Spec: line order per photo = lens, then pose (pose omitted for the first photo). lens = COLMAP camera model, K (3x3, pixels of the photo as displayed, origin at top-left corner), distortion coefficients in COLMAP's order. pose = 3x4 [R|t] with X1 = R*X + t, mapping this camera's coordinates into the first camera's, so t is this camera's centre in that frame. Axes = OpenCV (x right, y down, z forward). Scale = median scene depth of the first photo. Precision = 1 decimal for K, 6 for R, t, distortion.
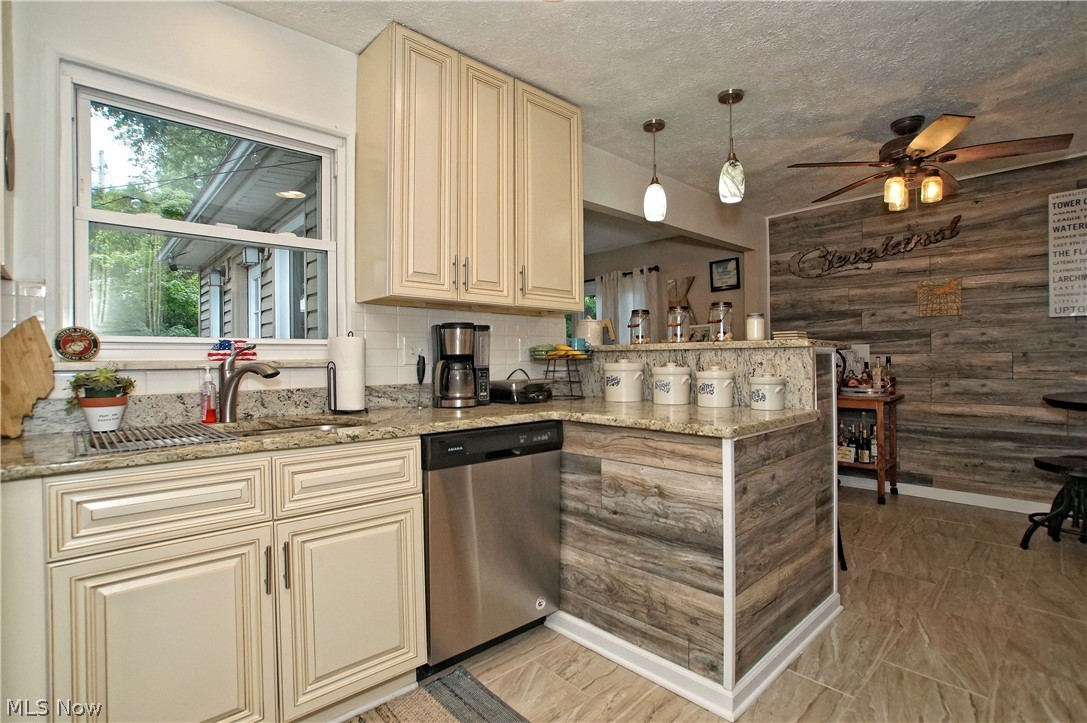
lens RADIAL K [[524.9, 0, 543.5], [0, 524.9, 361.5], [0, 0, 1]] dist [-0.079108, 0.038938]
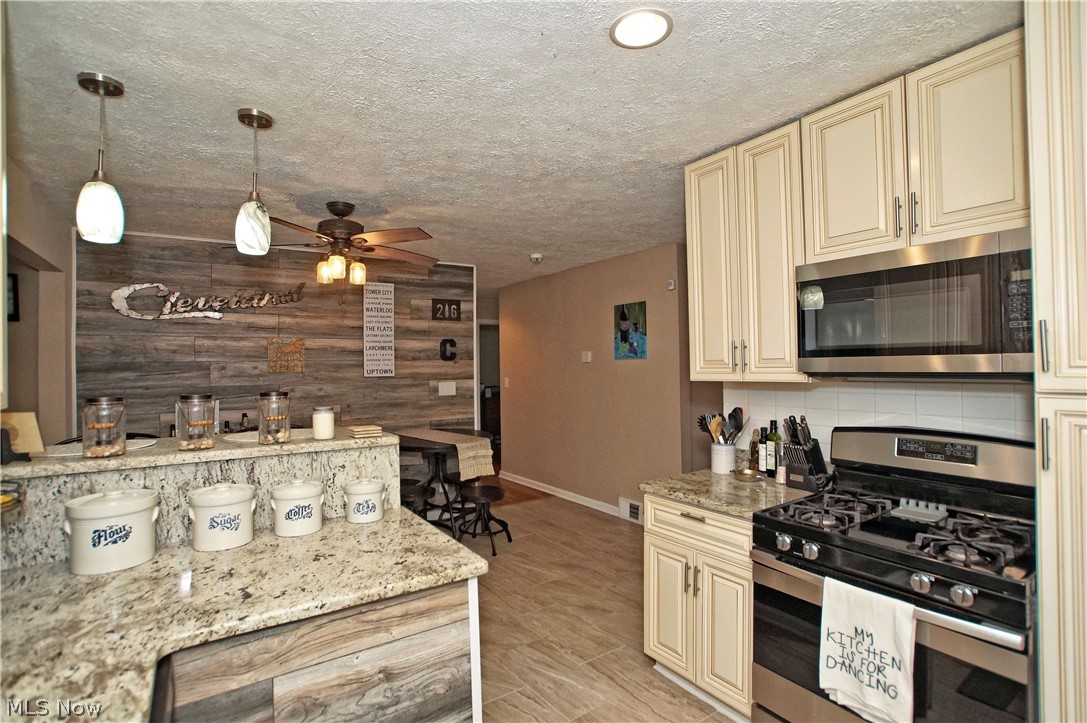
lens RADIAL K [[532.3, 0, 543.5], [0, 532.3, 361.5], [0, 0, 1]] dist [-0.070297, 0.039338]
pose [[0.148271, 0.011919, 0.988875, -0.248097], [0.018242, 0.999724, -0.014785, -0.094371], [-0.988779, 0.020231, 0.148012, 0.332138]]
